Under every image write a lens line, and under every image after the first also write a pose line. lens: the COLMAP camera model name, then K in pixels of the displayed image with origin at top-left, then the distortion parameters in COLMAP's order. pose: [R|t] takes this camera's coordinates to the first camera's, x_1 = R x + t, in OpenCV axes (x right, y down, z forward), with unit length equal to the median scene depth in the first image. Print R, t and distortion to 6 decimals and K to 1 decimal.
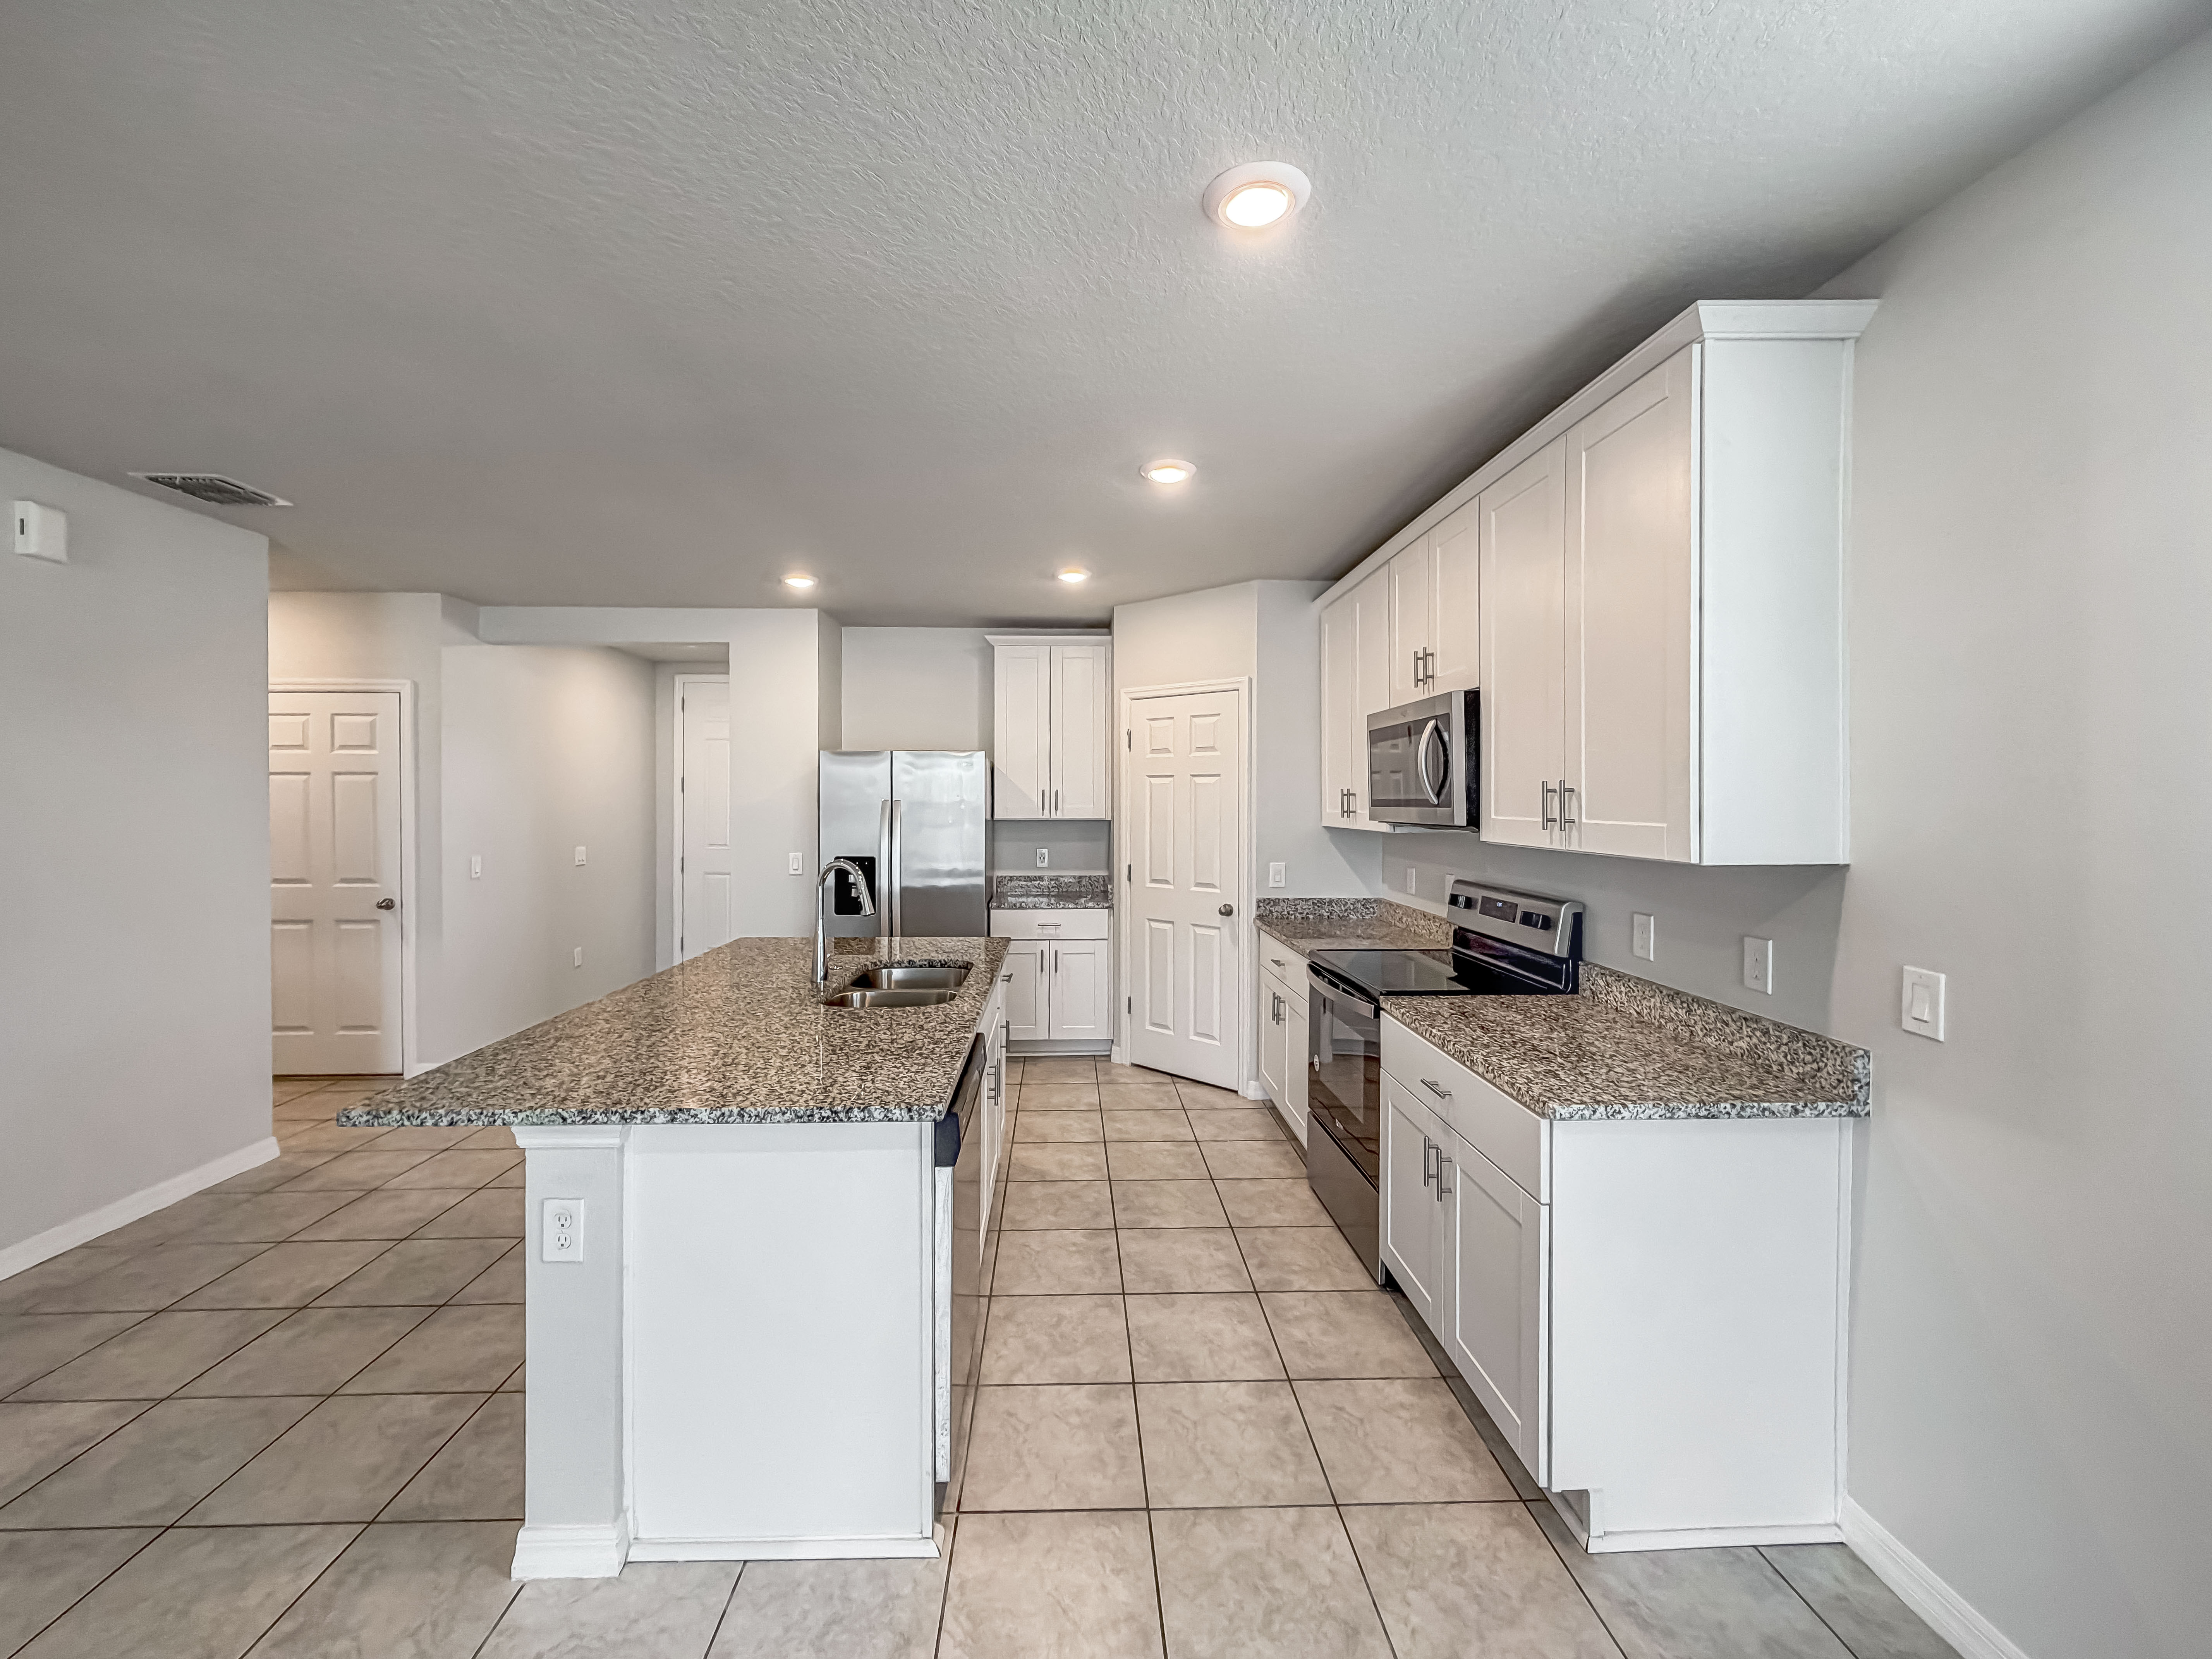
lens RADIAL K [[896.3, 0, 1089.1], [0, 896.3, 802.8], [0, 0, 1]] dist [0.001794, 0.000173]
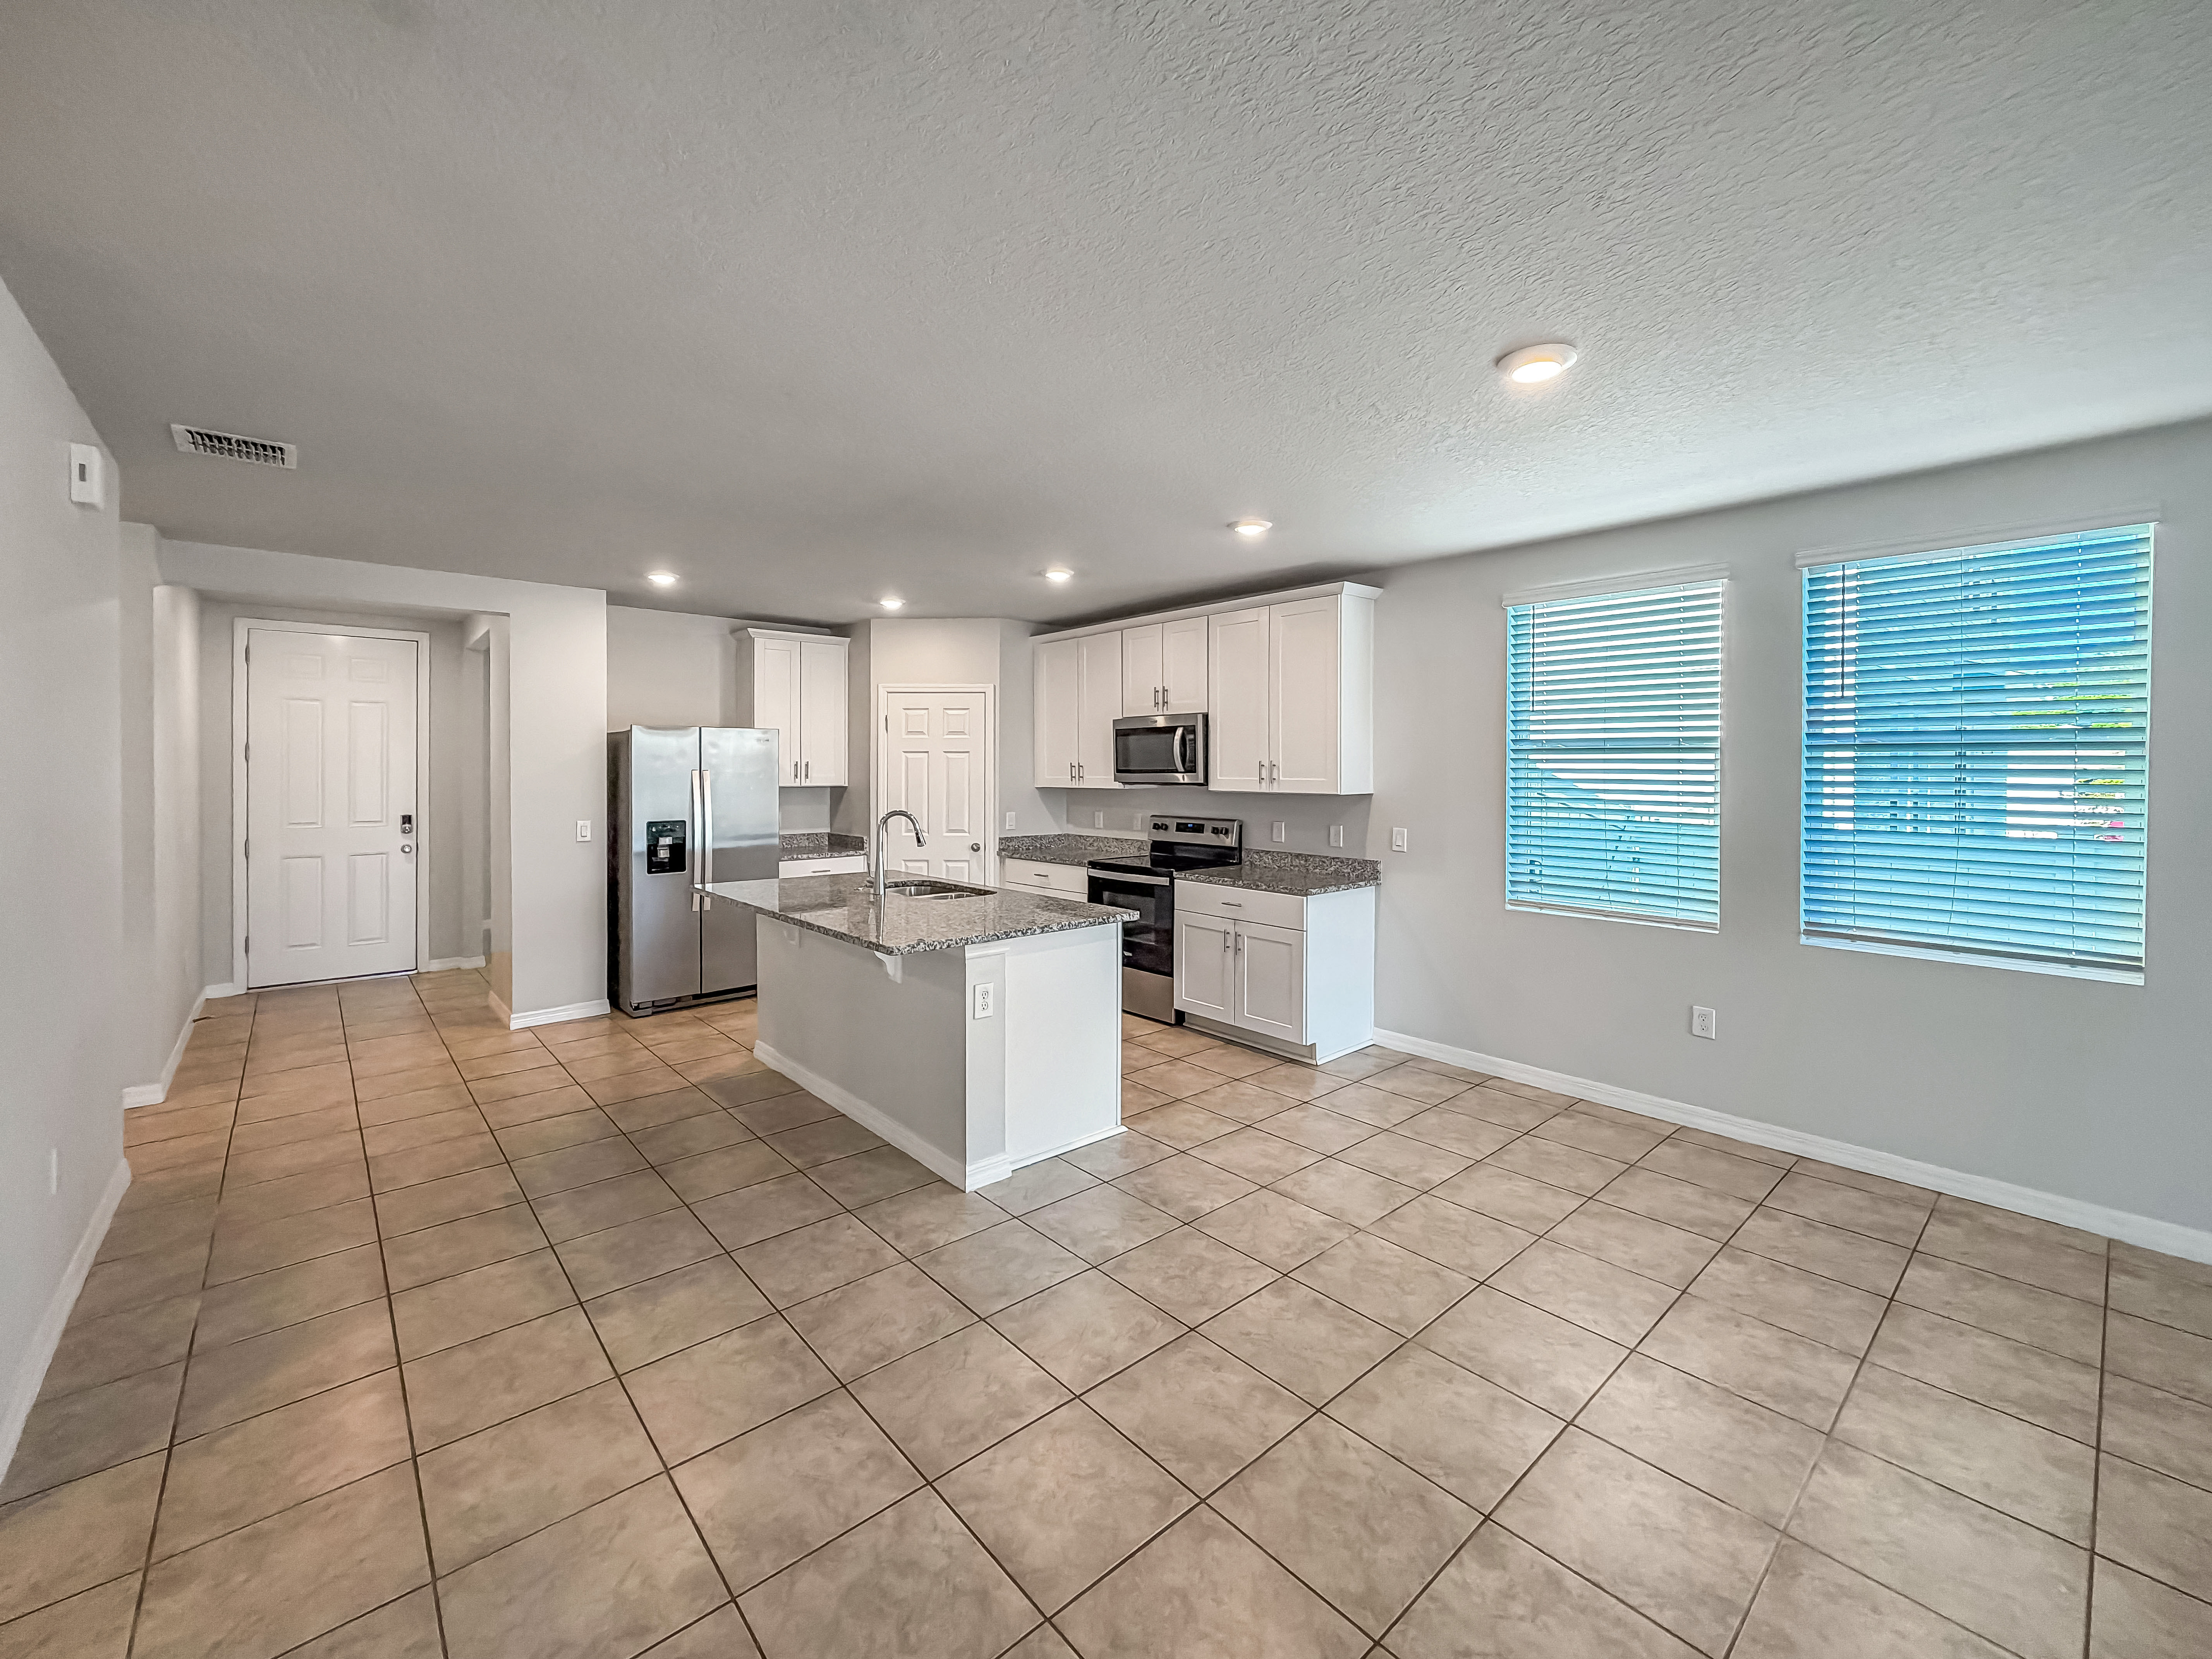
lens RADIAL K [[907.6, 0, 1099.8], [0, 907.6, 766.3], [0, 0, 1]] dist [0.002624, 0.000166]
pose [[0.769672, 0.002385, 0.638435, -0.669929], [0.002356, 0.999976, -0.006575, 0.001304], [-0.638435, 0.006565, 0.769648, -0.253877]]
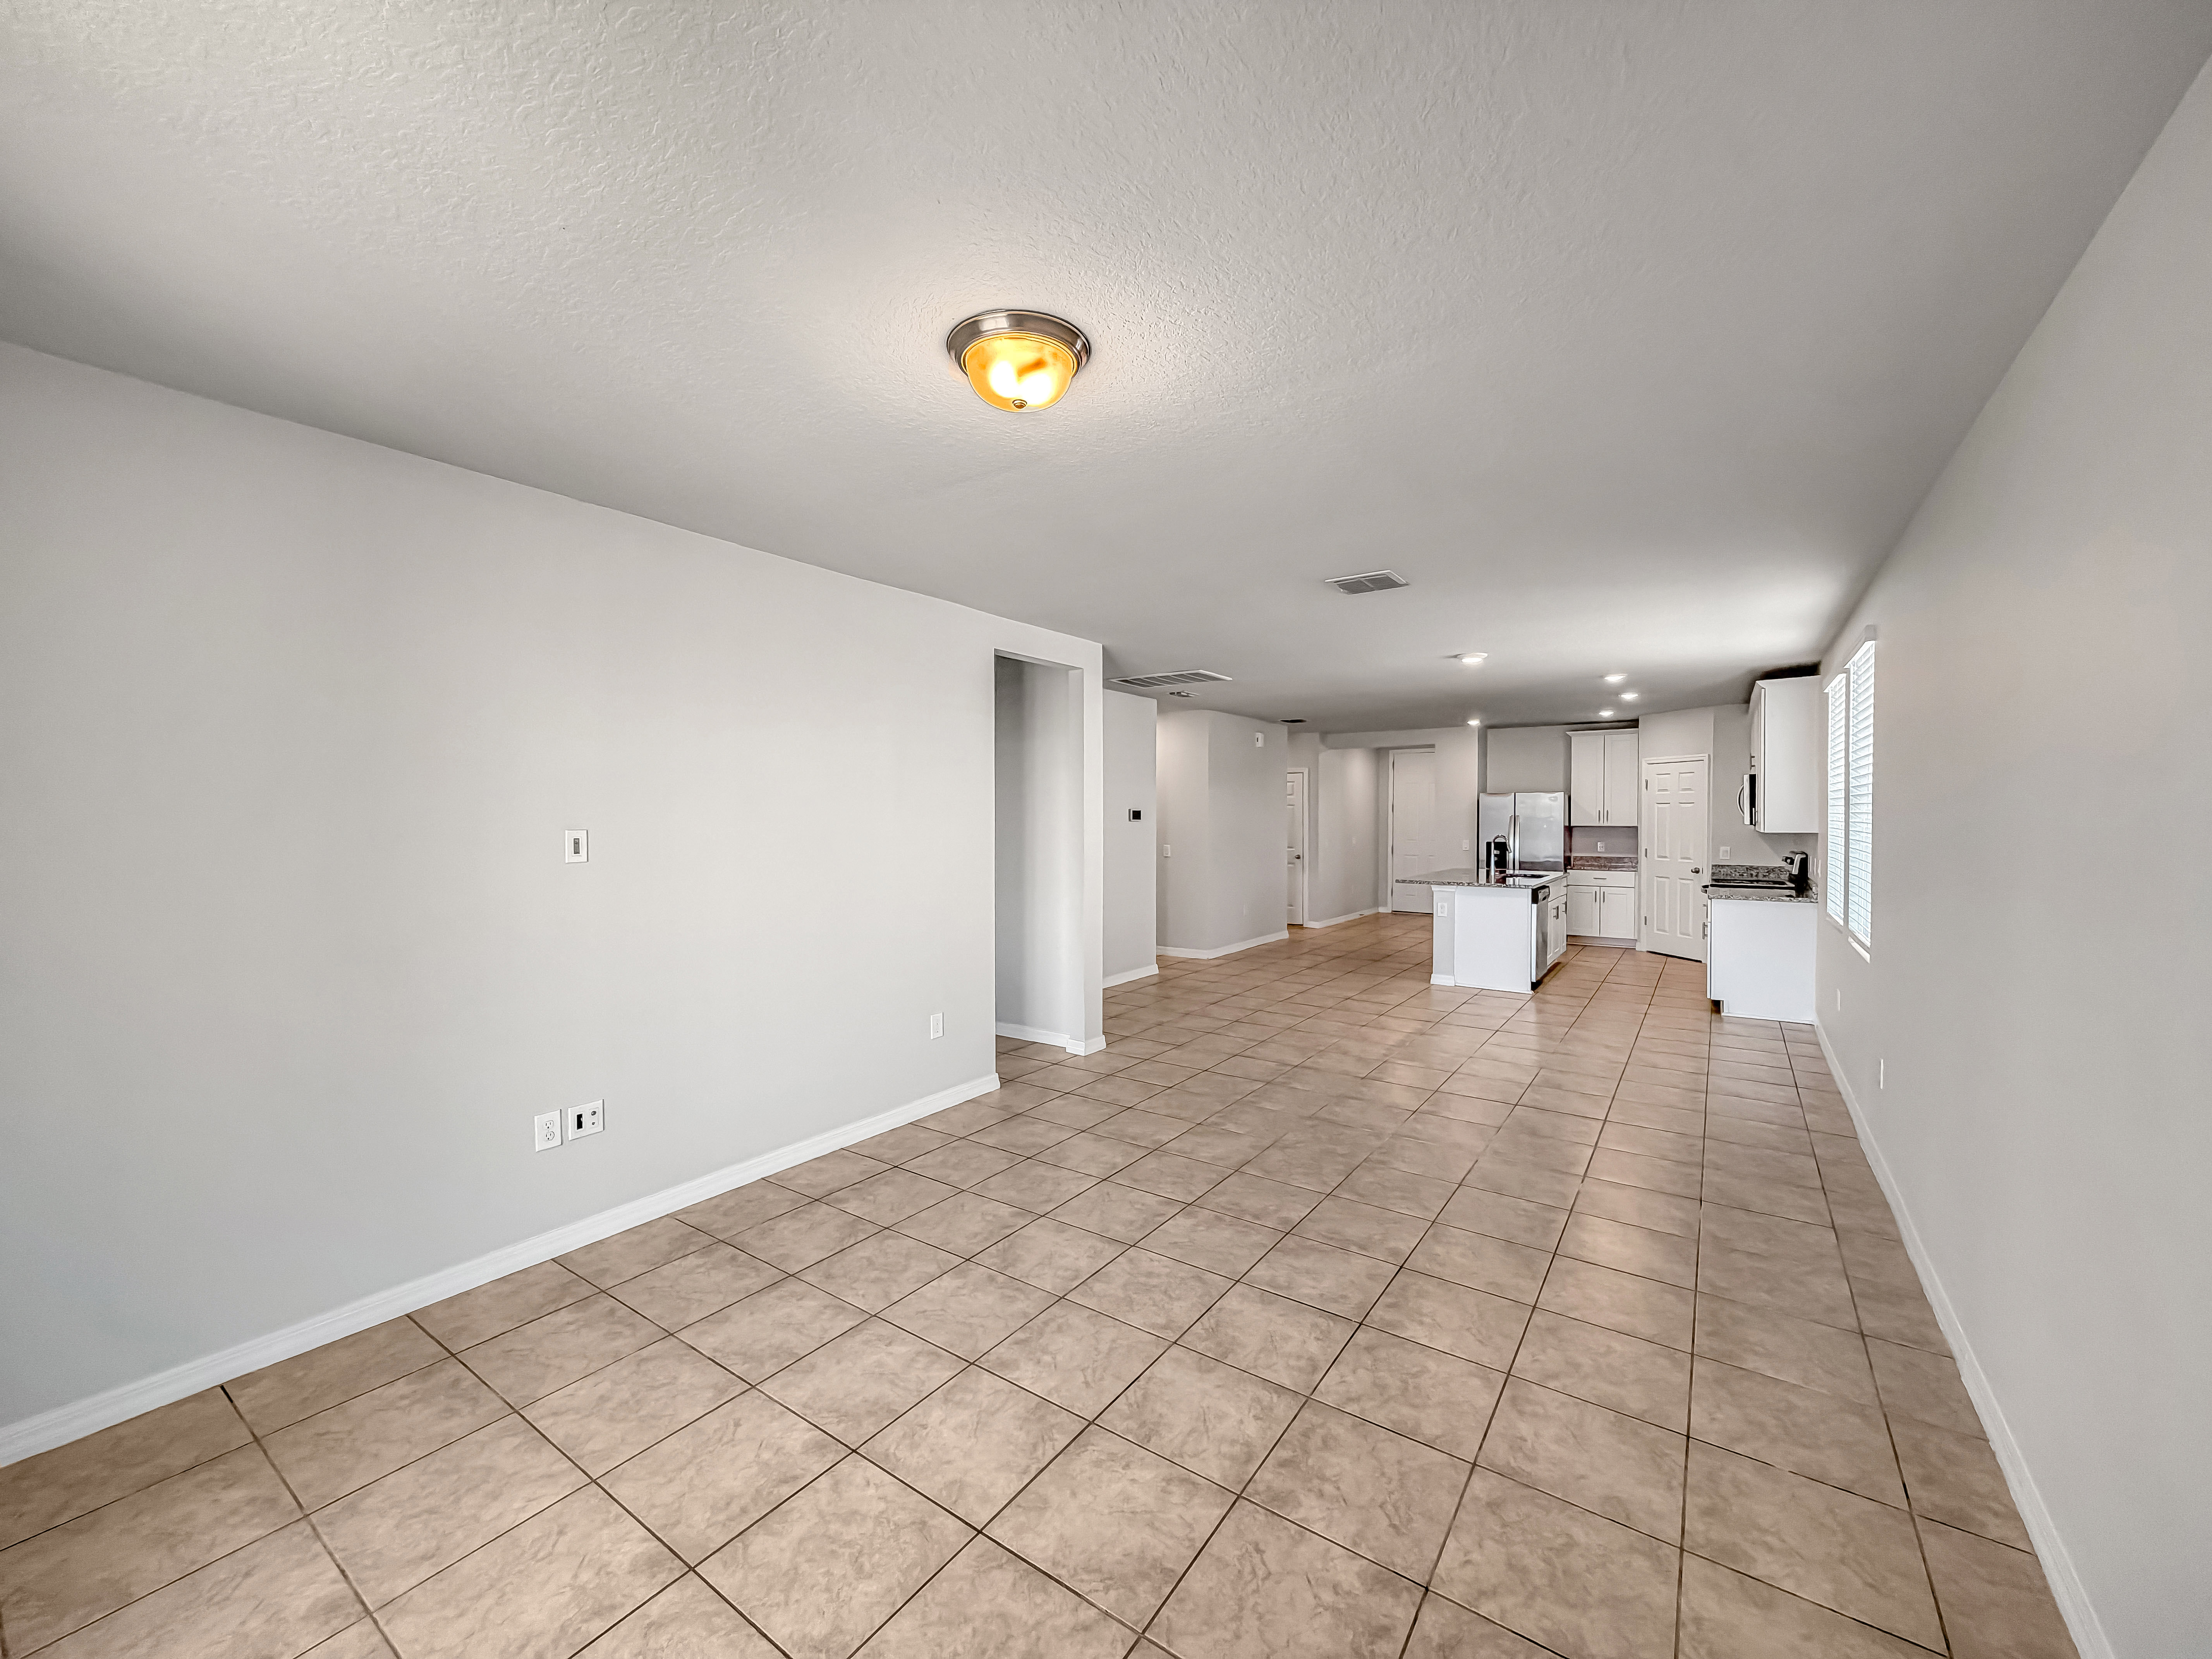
lens RADIAL K [[885.1, 0, 1090.8], [0, 885.1, 824.5], [0, 0, 1]] dist [0.001269, 0.000097]
pose [[0.797689, 0.005056, -0.603048, 0.292542], [-0.003545, 0.999987, 0.003694, 0.015968], [0.603059, -0.000809, 0.797696, -1.527568]]
